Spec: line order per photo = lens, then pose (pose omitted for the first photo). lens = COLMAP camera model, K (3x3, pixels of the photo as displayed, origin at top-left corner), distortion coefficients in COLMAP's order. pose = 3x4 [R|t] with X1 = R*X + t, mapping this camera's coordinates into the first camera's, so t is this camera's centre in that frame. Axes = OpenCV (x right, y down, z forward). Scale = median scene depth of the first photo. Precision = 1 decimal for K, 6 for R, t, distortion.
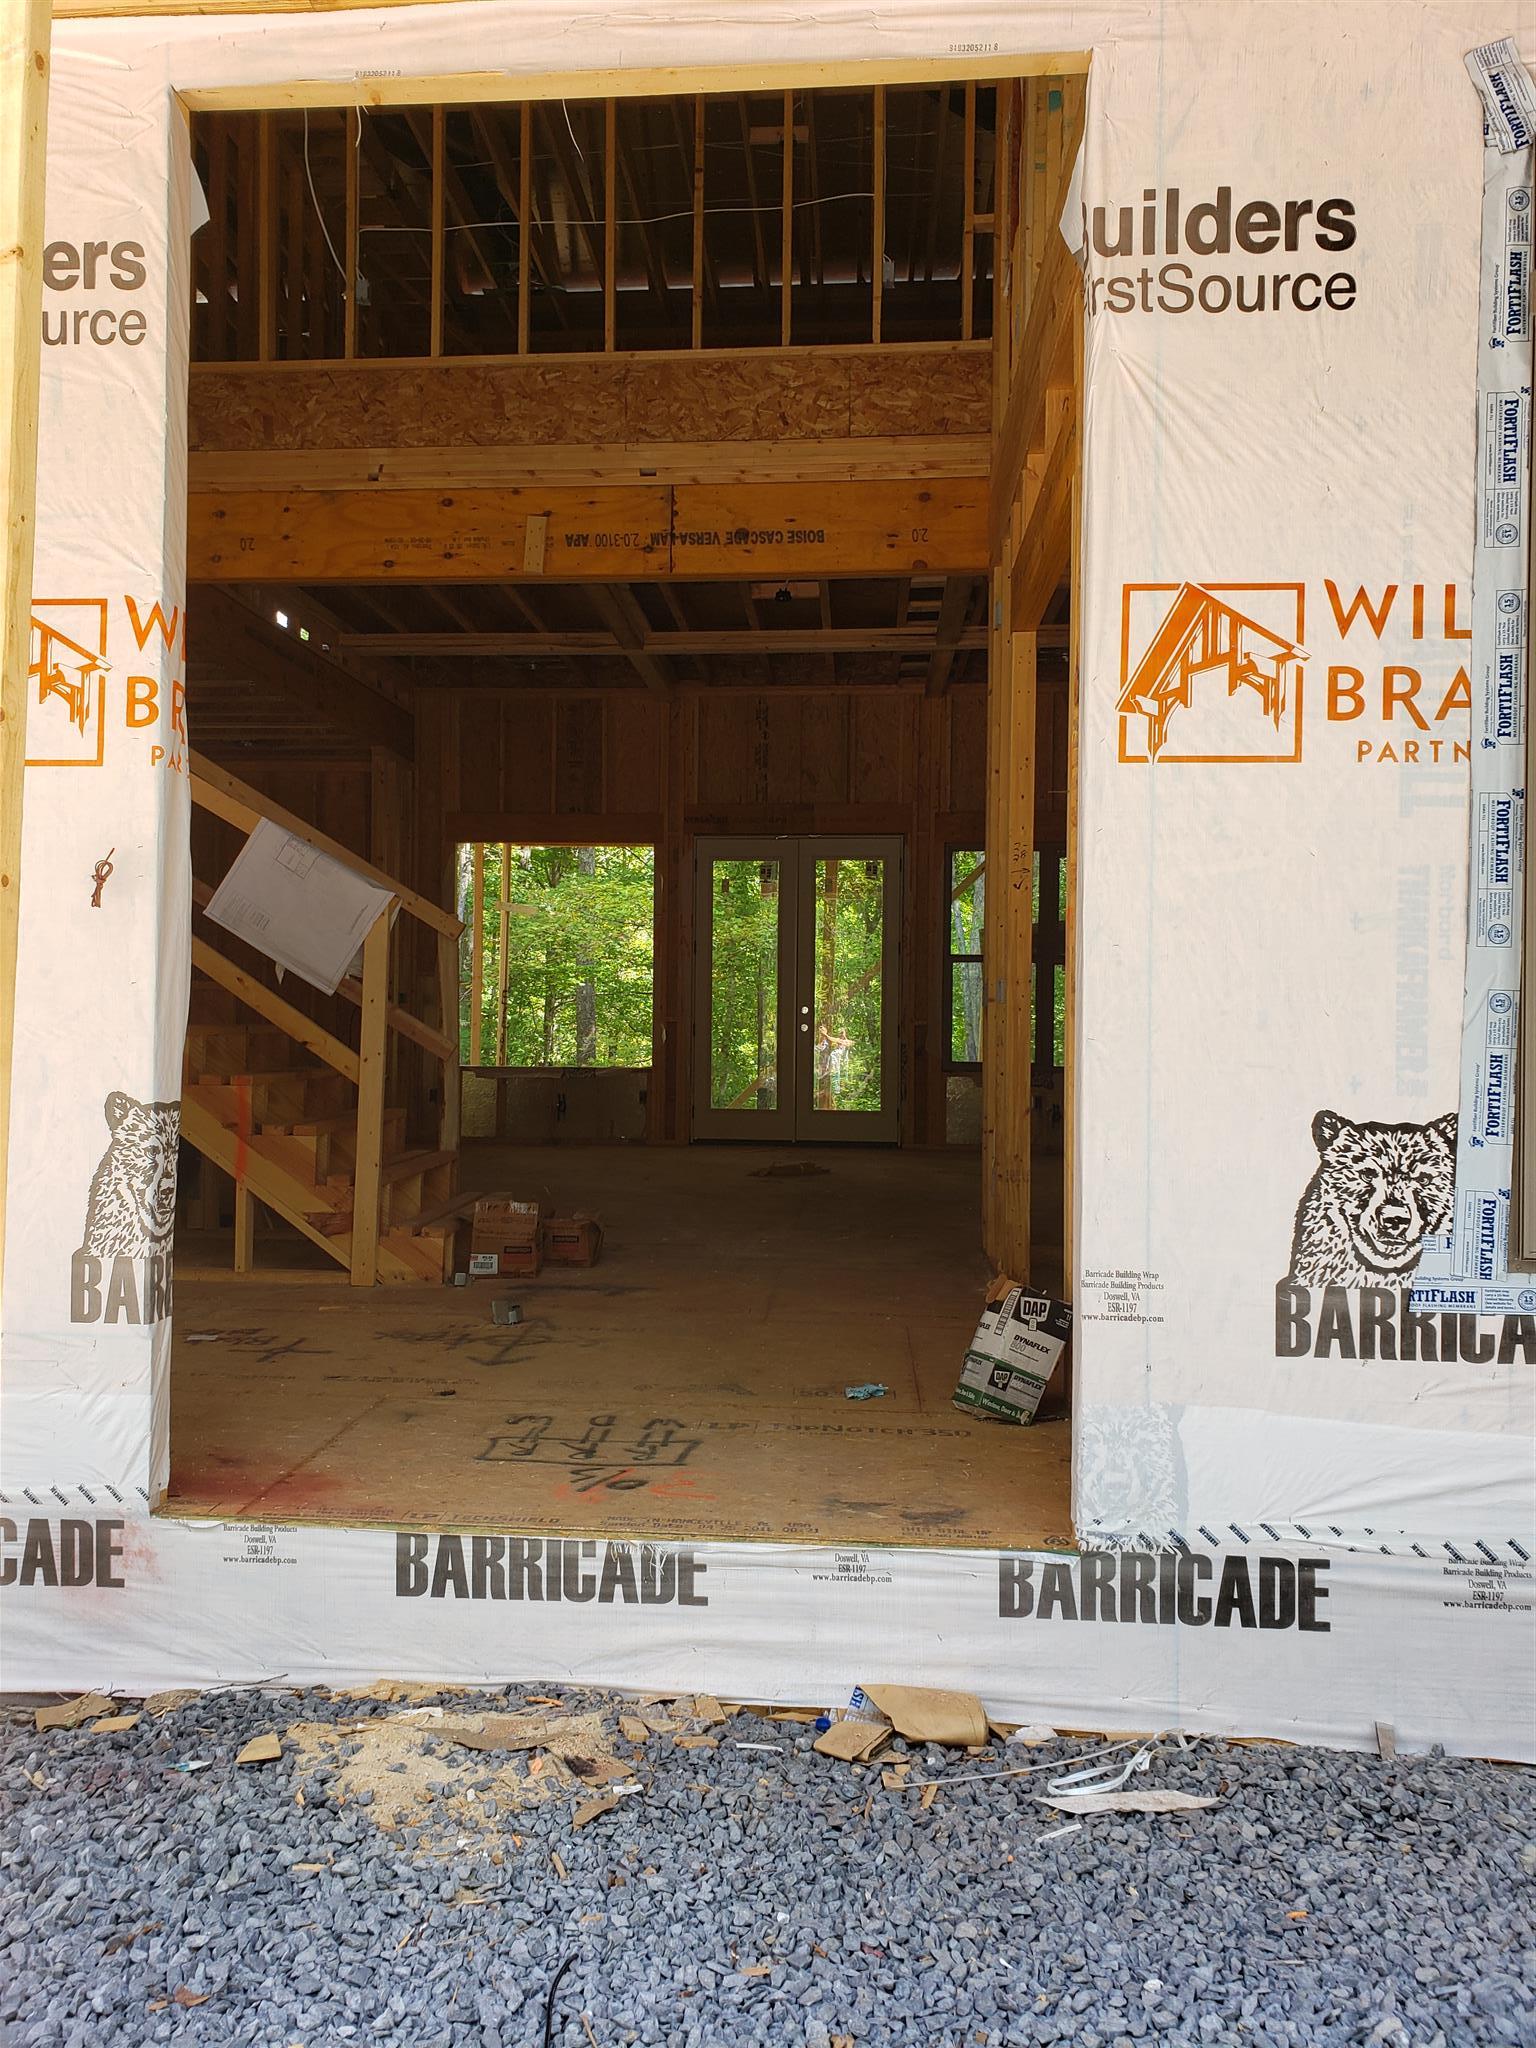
lens RADIAL K [[1642.4, 0, 736.2], [0, 1642.4, 1021.5], [0, 0, 1]] dist [0.107918, 0.006303]
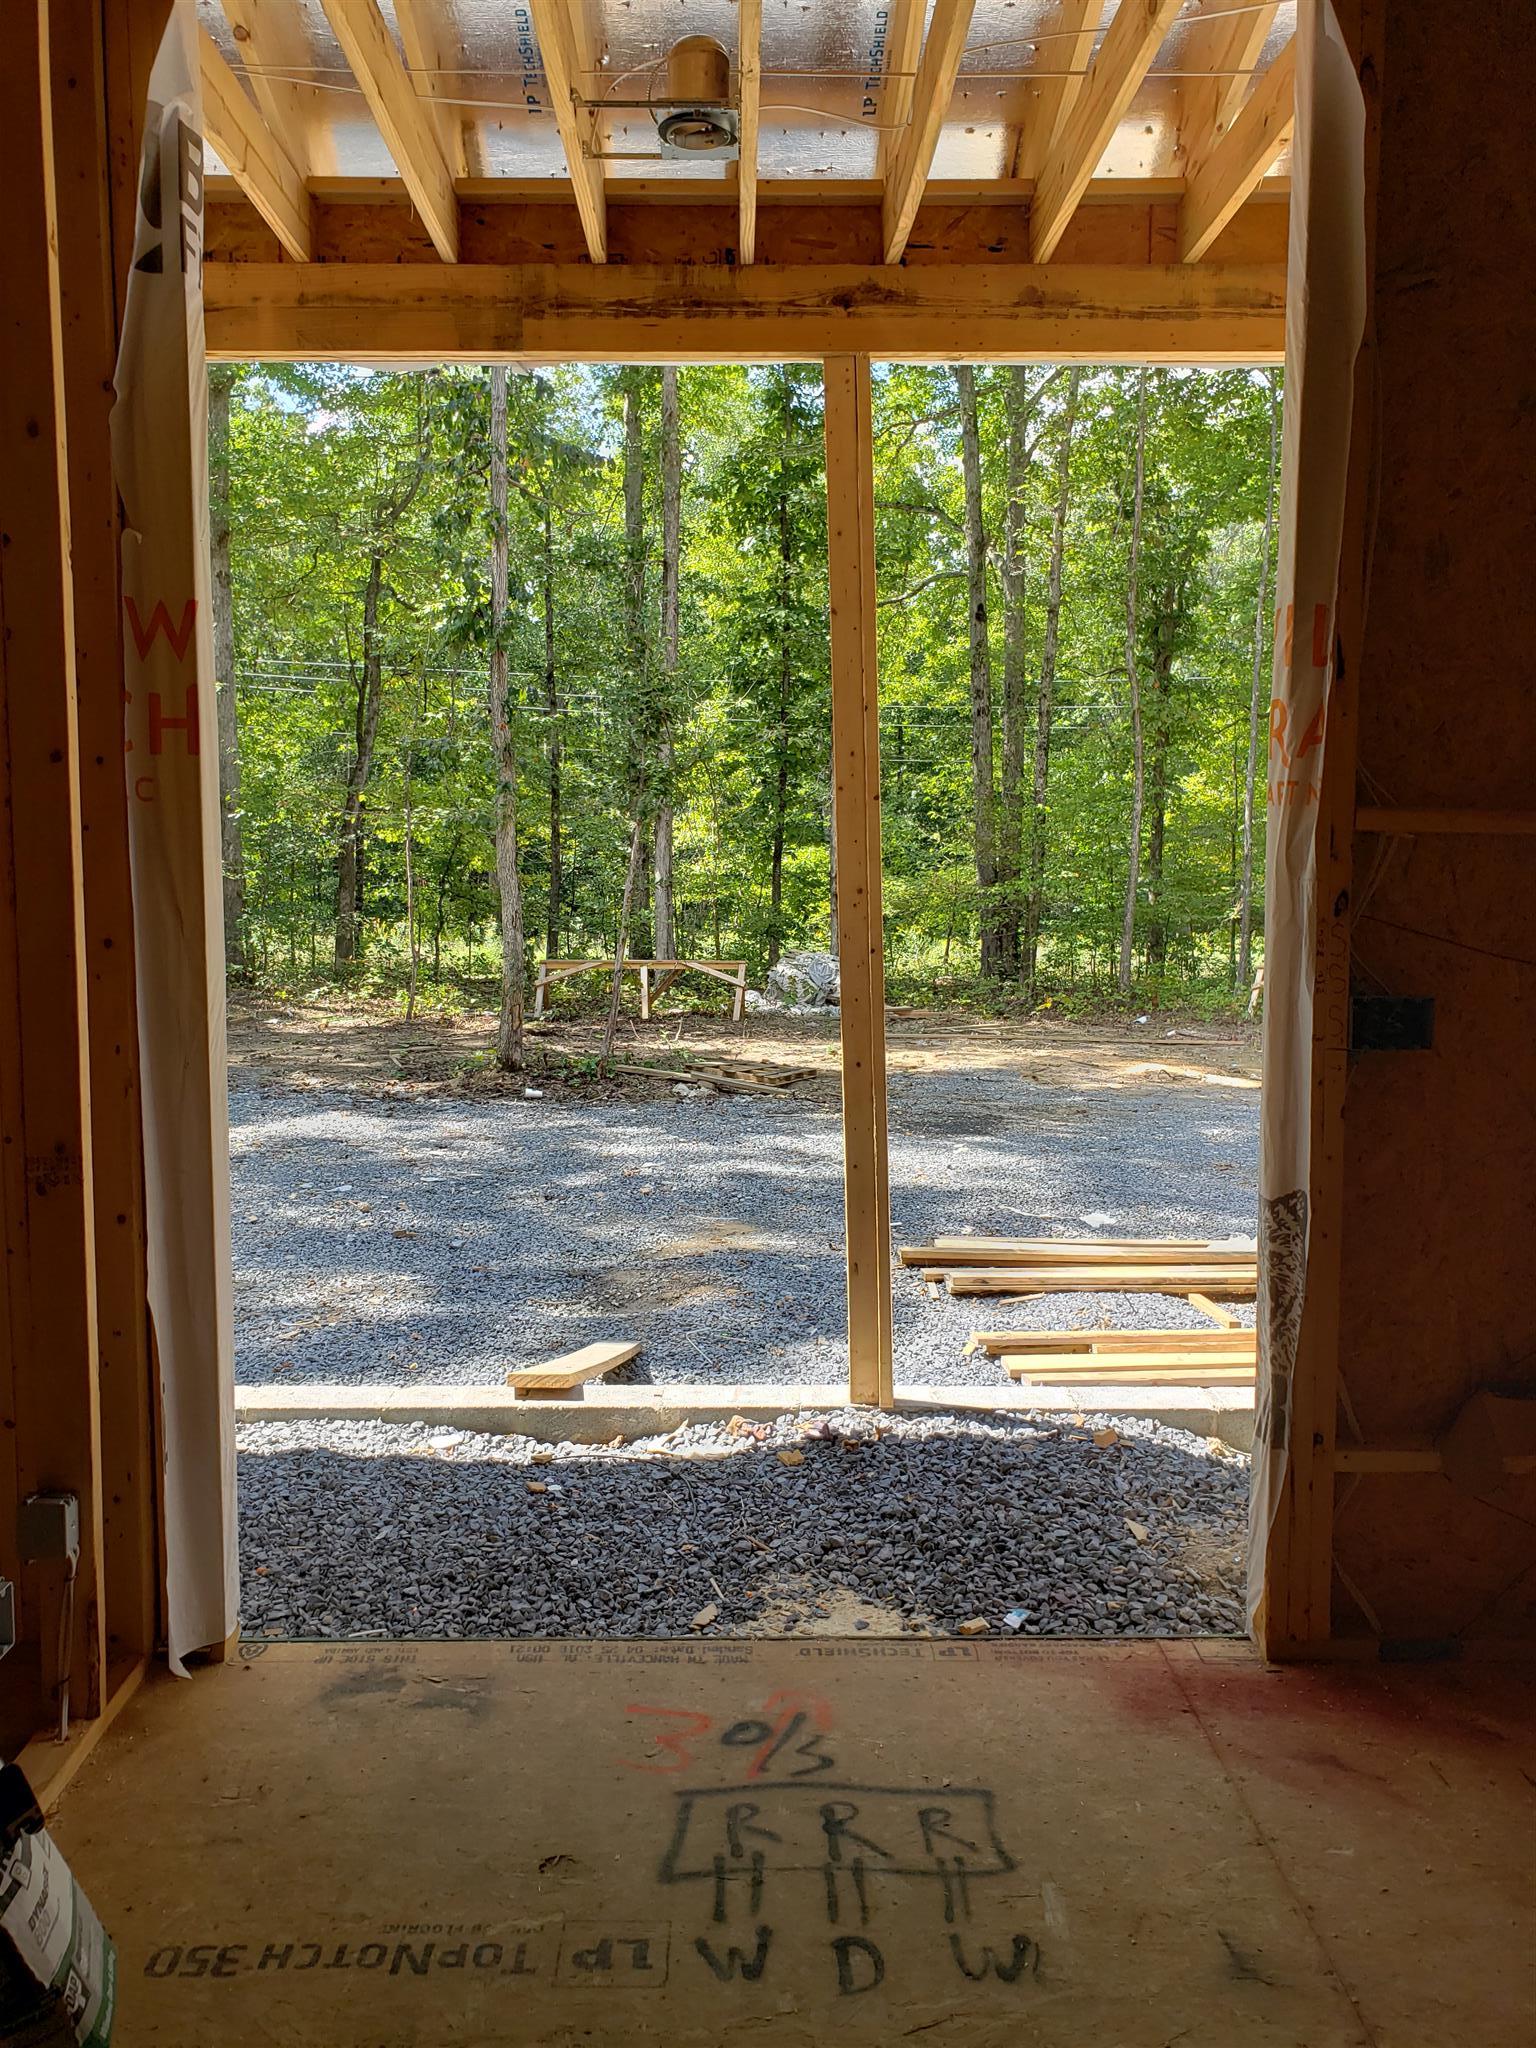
lens RADIAL K [[1587.0, 0, 766.1], [0, 1587.0, 1020.2], [0, 0, 1]] dist [0.038505, -0.022816]
pose [[-0.995338, -0.000240, -0.096444, -0.004188], [-0.009283, 0.995593, 0.093323, -0.102665], [0.095997, 0.093783, -0.990954, 1.551030]]
